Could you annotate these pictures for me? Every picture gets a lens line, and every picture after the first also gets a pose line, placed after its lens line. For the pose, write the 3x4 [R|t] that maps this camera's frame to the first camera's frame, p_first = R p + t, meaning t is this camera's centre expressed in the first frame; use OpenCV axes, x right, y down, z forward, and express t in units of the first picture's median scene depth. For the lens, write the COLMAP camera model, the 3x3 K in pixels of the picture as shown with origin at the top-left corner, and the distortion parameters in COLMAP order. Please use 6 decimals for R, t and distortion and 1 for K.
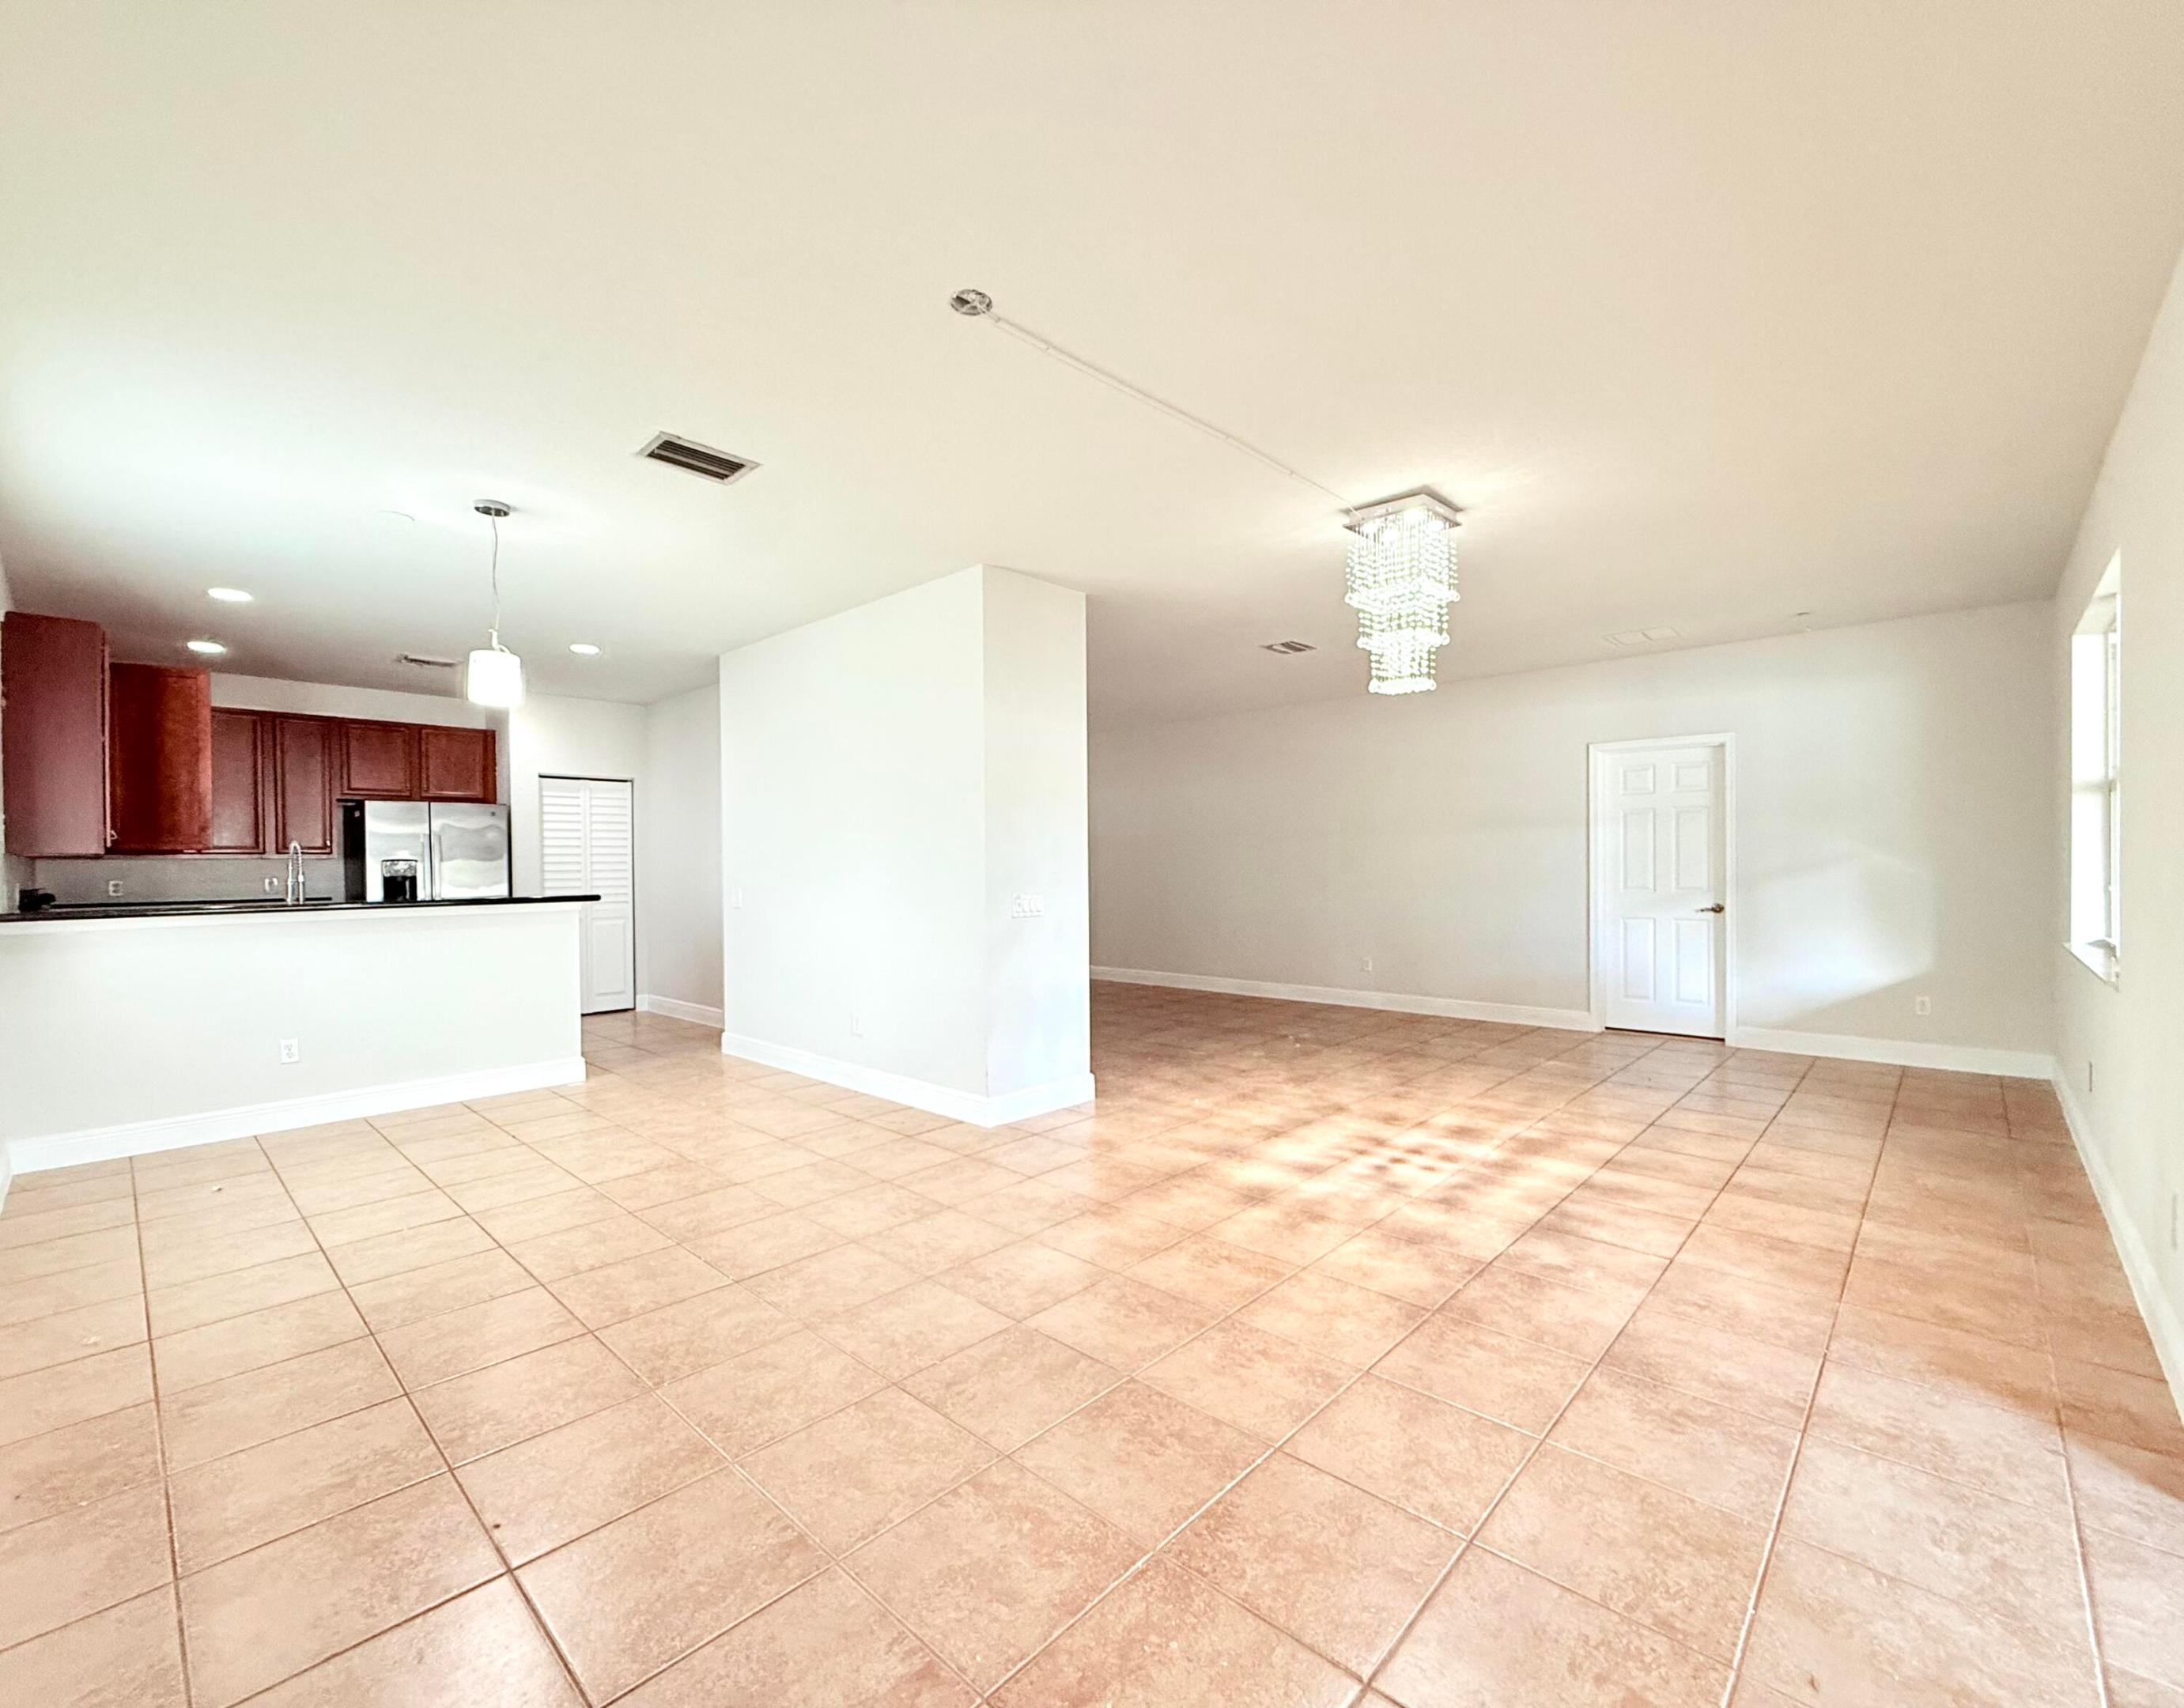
lens RADIAL K [[930.1, 0, 1091.6], [0, 930.1, 867.7], [0, 0, 1]] dist [-0.002023, -0.000211]
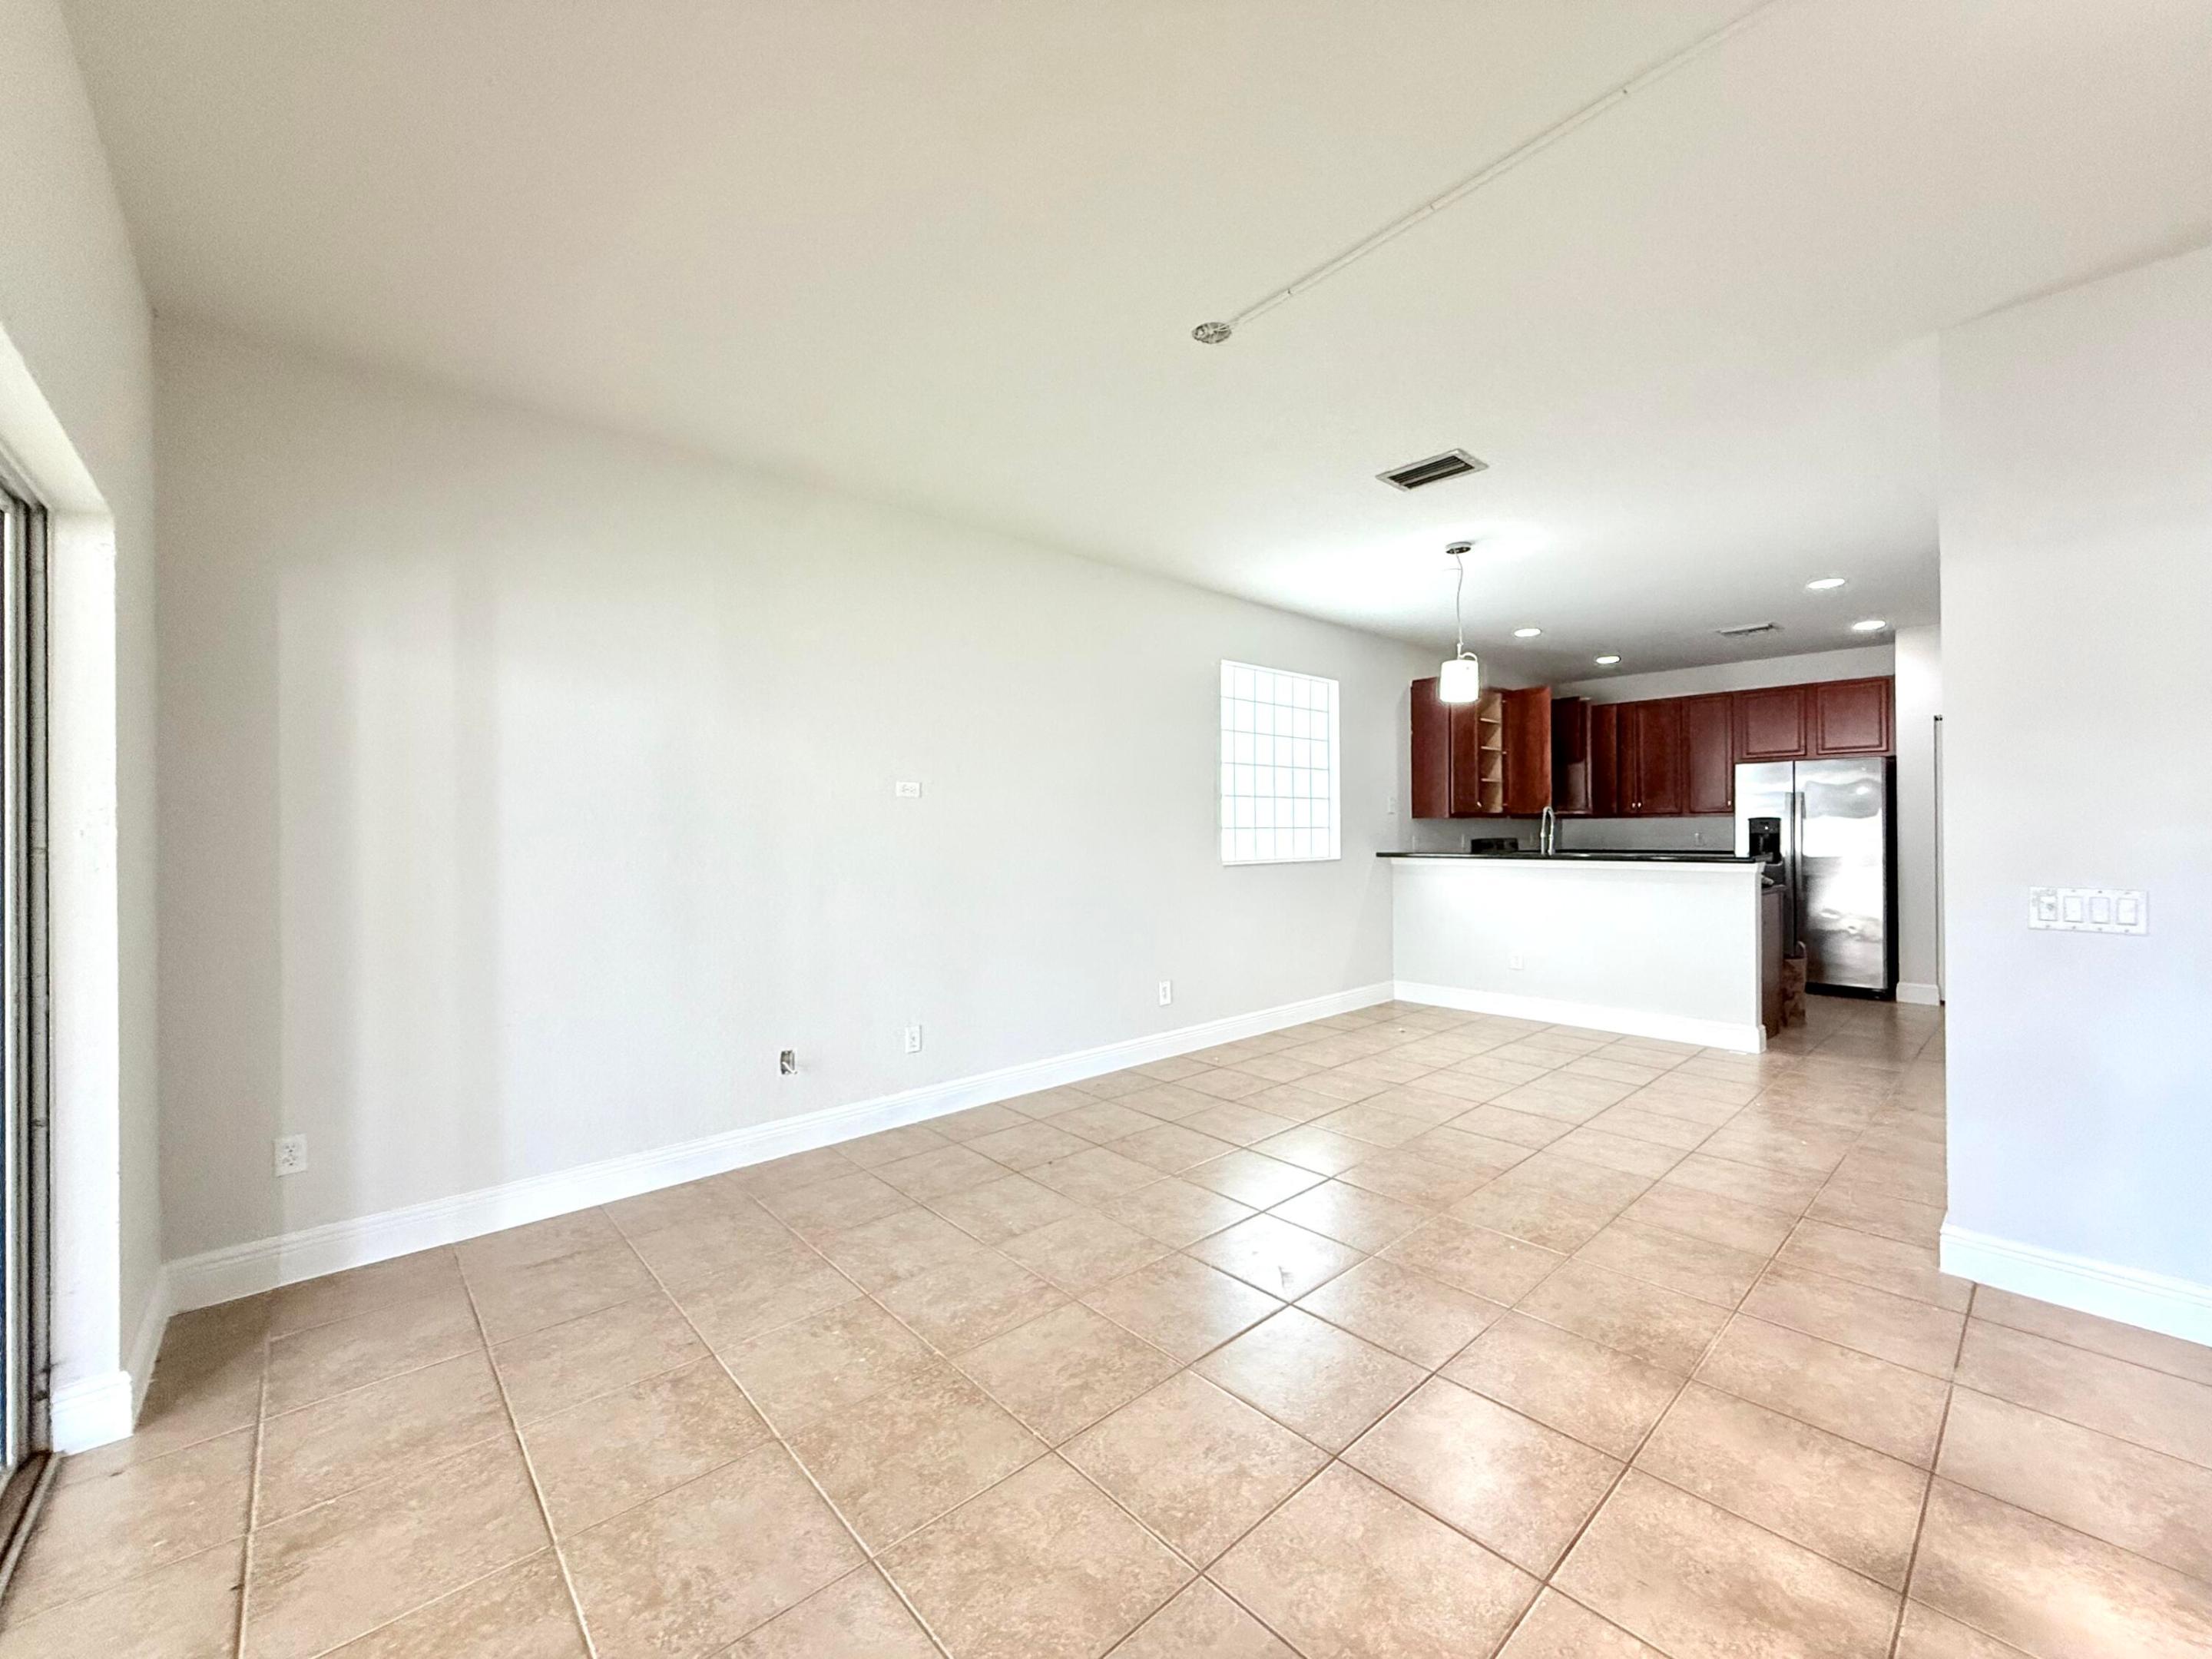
lens RADIAL K [[885.7, 0, 1106.5], [0, 885.7, 824.8], [0, 0, 1]] dist [0.001164, -0.000570]
pose [[-0.085561, 0.005865, -0.996316, 0.685104], [0.004233, 0.999976, 0.005523, -0.018631], [0.996324, -0.003745, -0.085584, 0.701687]]
